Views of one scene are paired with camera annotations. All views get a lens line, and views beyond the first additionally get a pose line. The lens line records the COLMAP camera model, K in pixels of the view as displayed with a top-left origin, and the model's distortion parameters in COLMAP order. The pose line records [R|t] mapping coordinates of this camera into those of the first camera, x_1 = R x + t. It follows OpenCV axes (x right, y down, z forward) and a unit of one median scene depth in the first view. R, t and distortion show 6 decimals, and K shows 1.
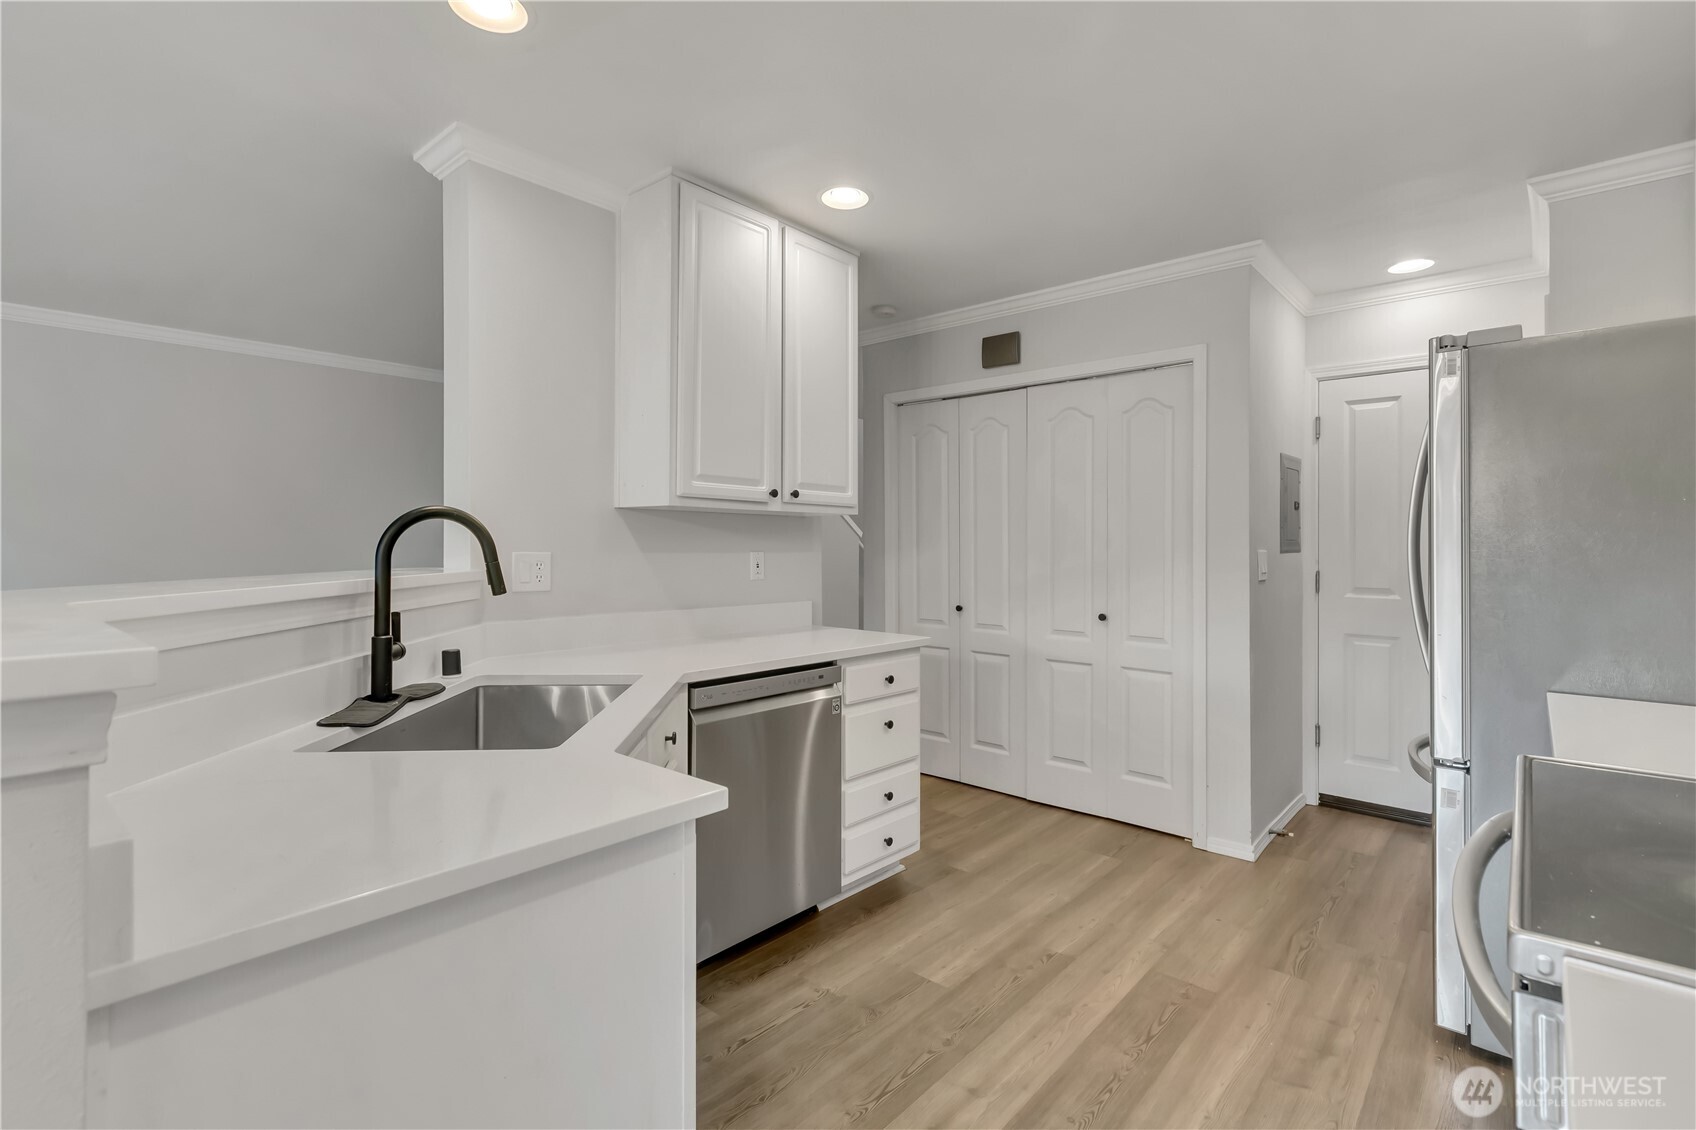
lens RADIAL K [[781.9, 0, 836.5], [0, 781.9, 548.8], [0, 0, 1]] dist [0.002654, 0.001200]
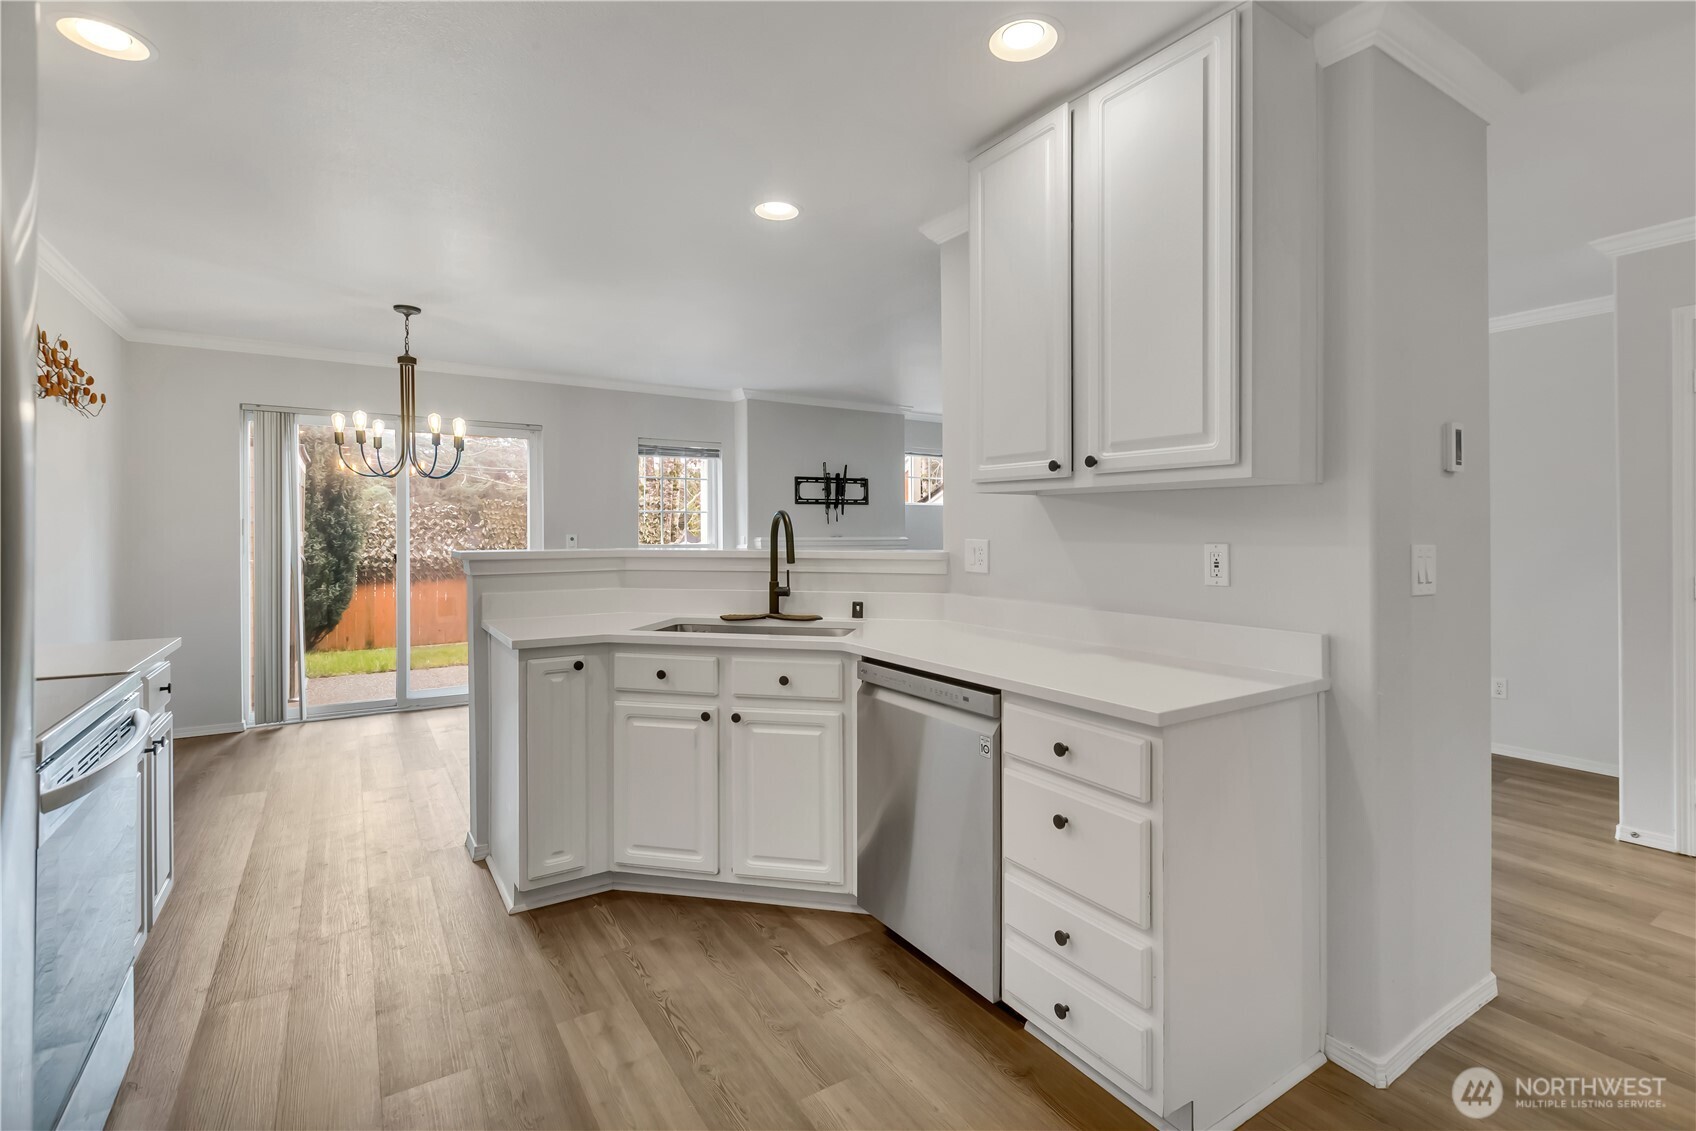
lens RADIAL K [[781.9, 0, 855.4], [0, 781.9, 529.3], [0, 0, 1]] dist [0.002654, 0.001200]
pose [[-0.252817, -0.008287, -0.967479, 0.668707], [-0.006373, 0.999956, -0.006899, -0.001449], [0.967493, 0.004422, -0.252858, 0.938789]]
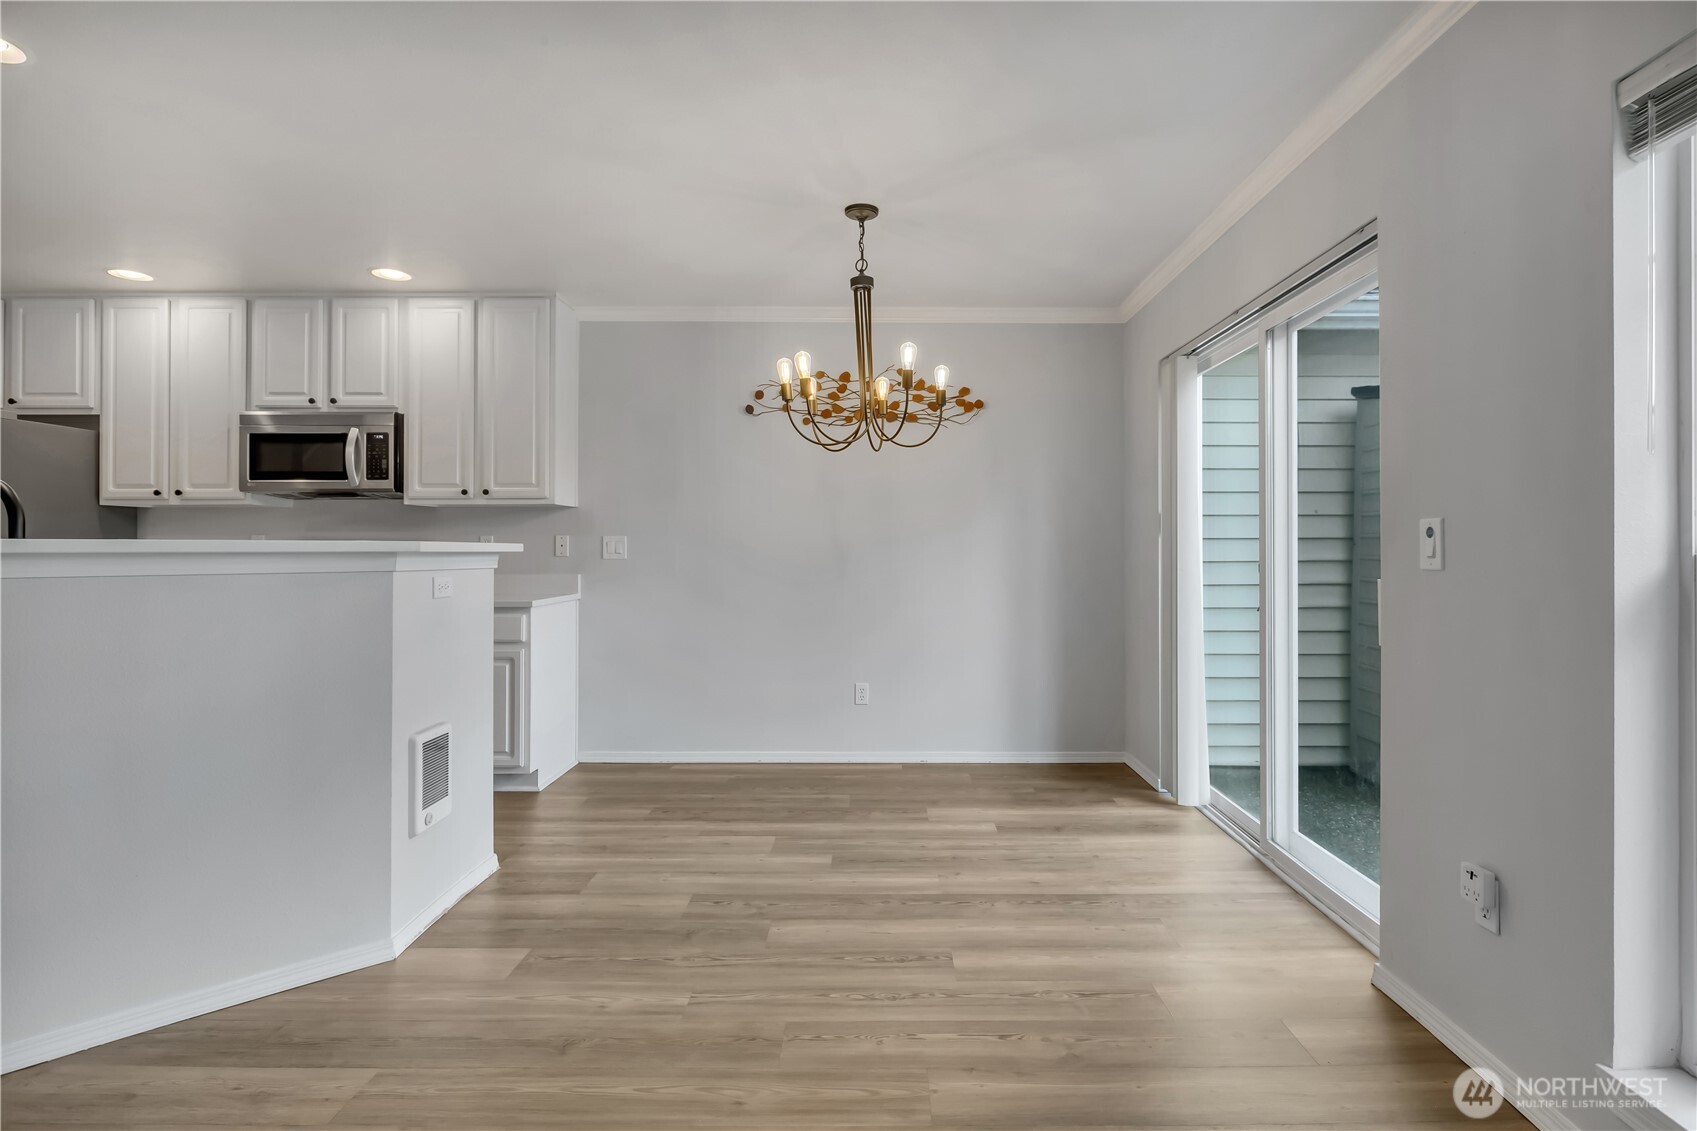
lens RADIAL K [[837.3, 0, 887.7], [0, 837.3, 545.2], [0, 0, 1]] dist [-0.004226, 0.002053]
pose [[-0.682175, -0.003242, 0.731182, -1.313430], [-0.000086, 0.999991, 0.004354, 0.021543], [-0.731189, 0.002908, -0.682169, 0.503748]]
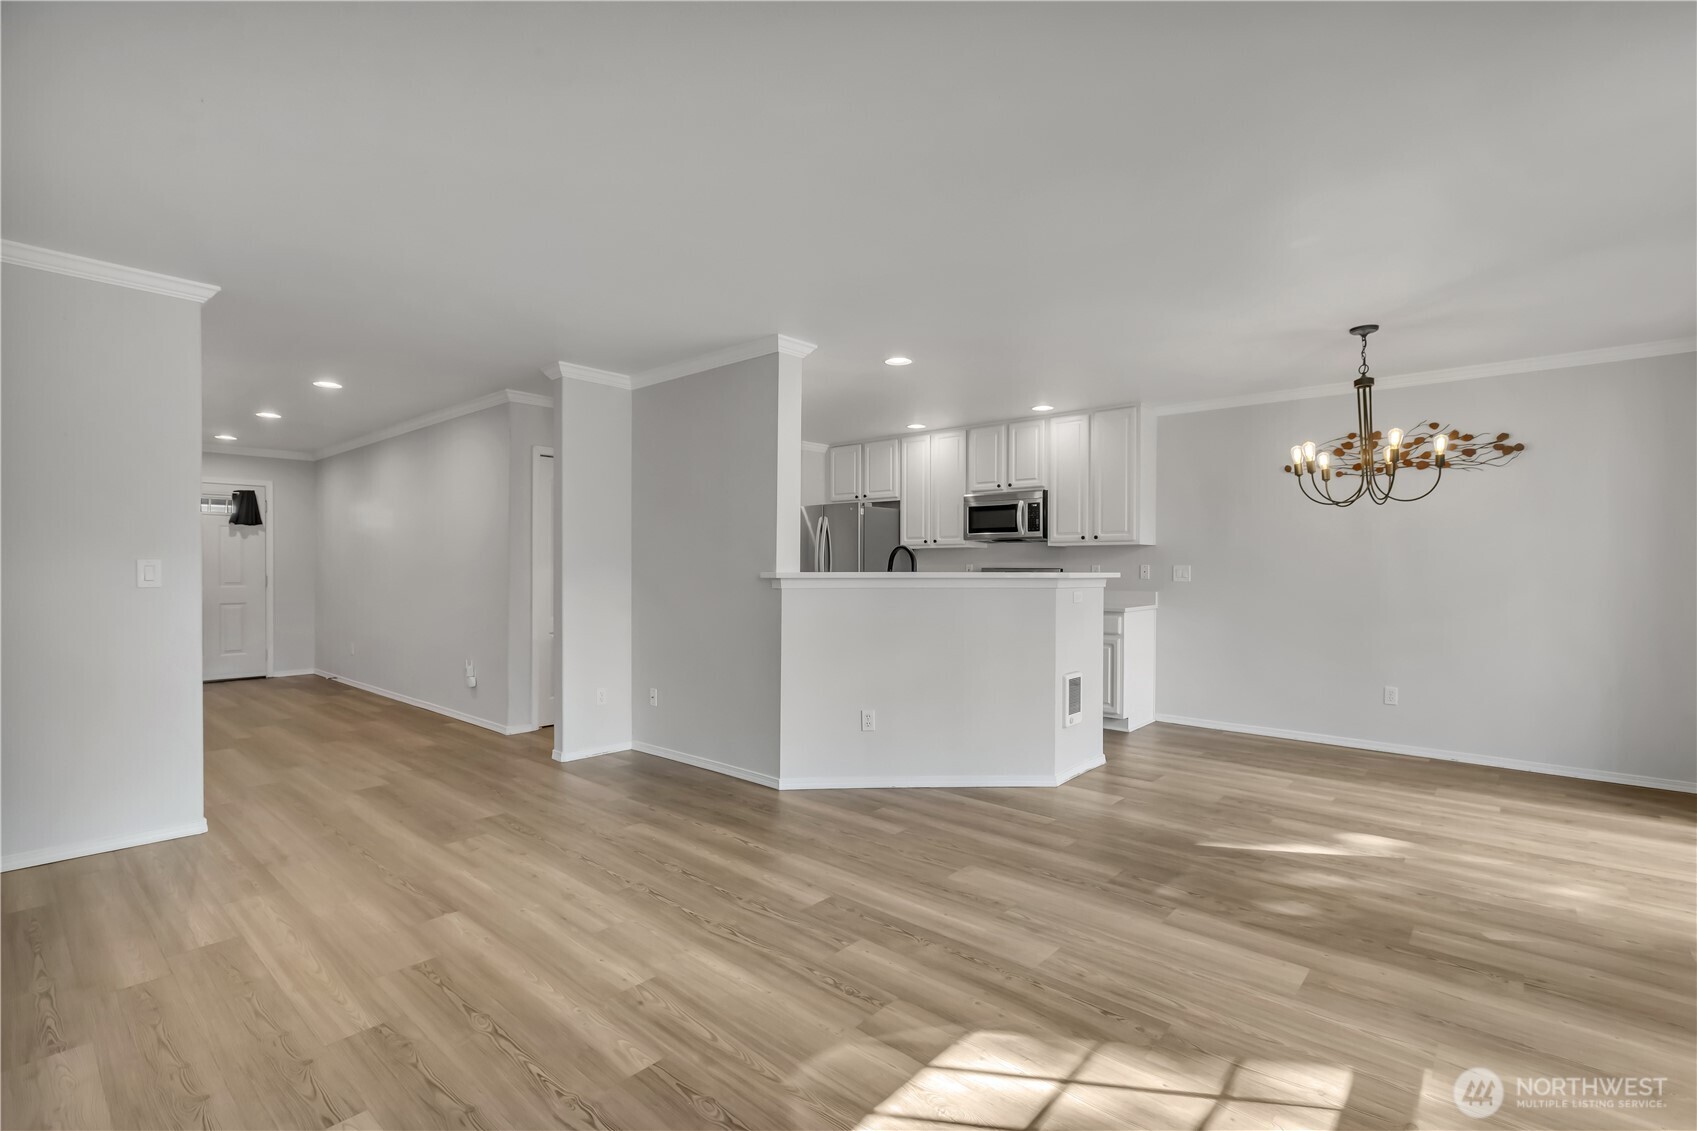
lens RADIAL K [[782.4, 0, 861.8], [0, 782.4, 572.3], [0, 0, 1]] dist [0.002654, 0.001200]
pose [[-0.030007, -0.013925, 0.999453, -1.851979], [0.001991, 0.999900, 0.013991, -0.000187], [-0.999548, 0.002410, -0.029977, 0.711990]]
